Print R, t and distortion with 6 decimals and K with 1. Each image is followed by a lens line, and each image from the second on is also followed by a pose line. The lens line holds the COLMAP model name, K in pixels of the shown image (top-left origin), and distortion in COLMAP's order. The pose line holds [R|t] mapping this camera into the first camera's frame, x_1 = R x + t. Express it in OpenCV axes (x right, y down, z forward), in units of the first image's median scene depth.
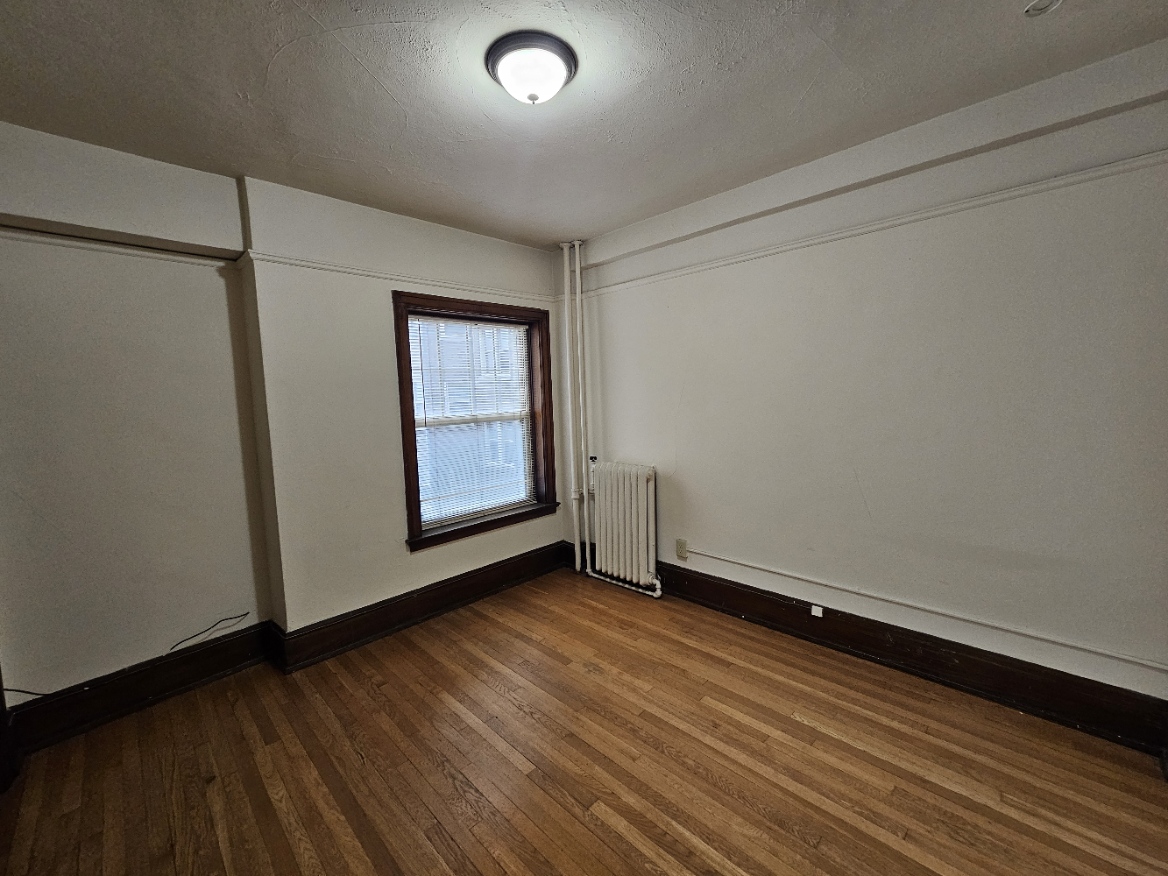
lens RADIAL K [[469.5, 0, 584.0], [0, 469.5, 438.0], [0, 0, 1]] dist [-0.000041, -0.000001]
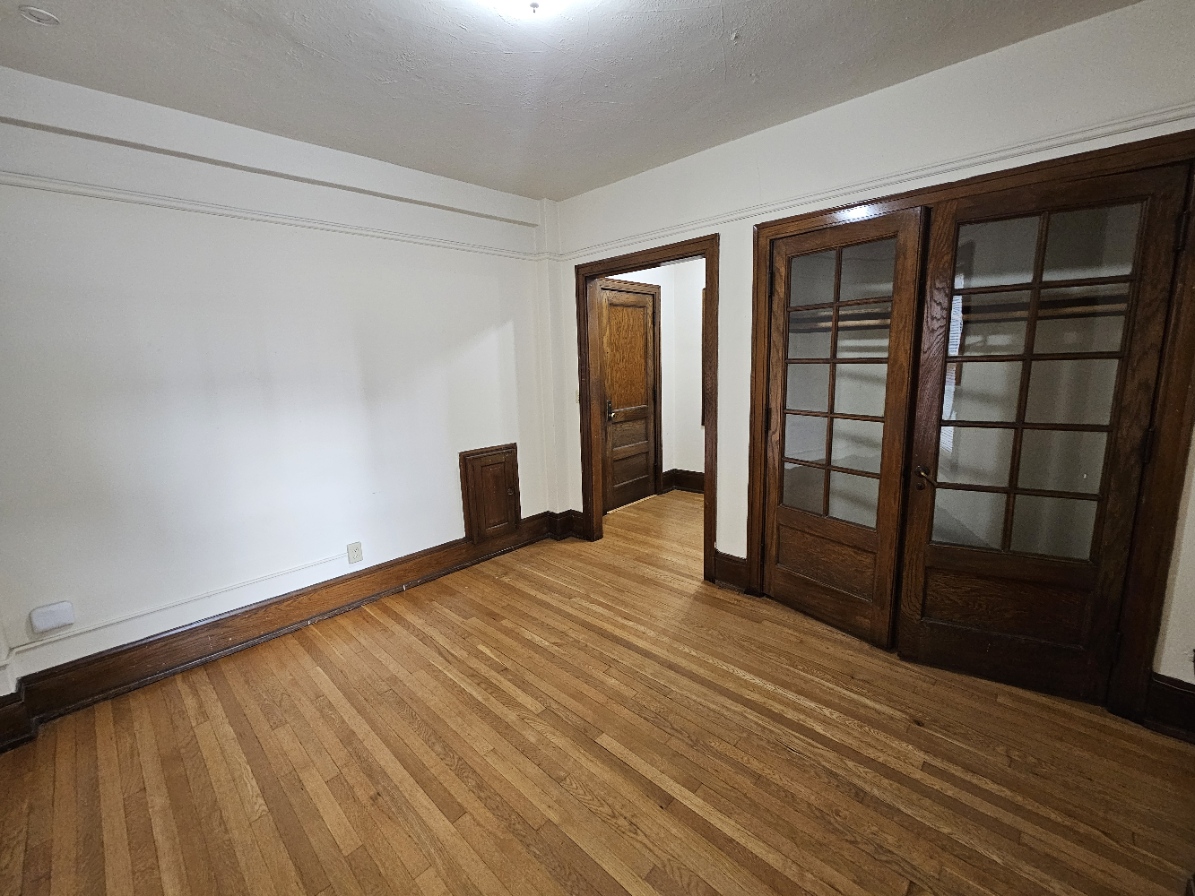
lens RADIAL K [[493.5, 0, 597.5], [0, 493.5, 448.0], [0, 0, 1]] dist [0.000320, 0.000053]
pose [[-0.997304, 0.072452, -0.011625, -0.133135], [0.066572, 0.960002, 0.271965, -0.161572], [0.030864, 0.270458, -0.962237, 1.742033]]
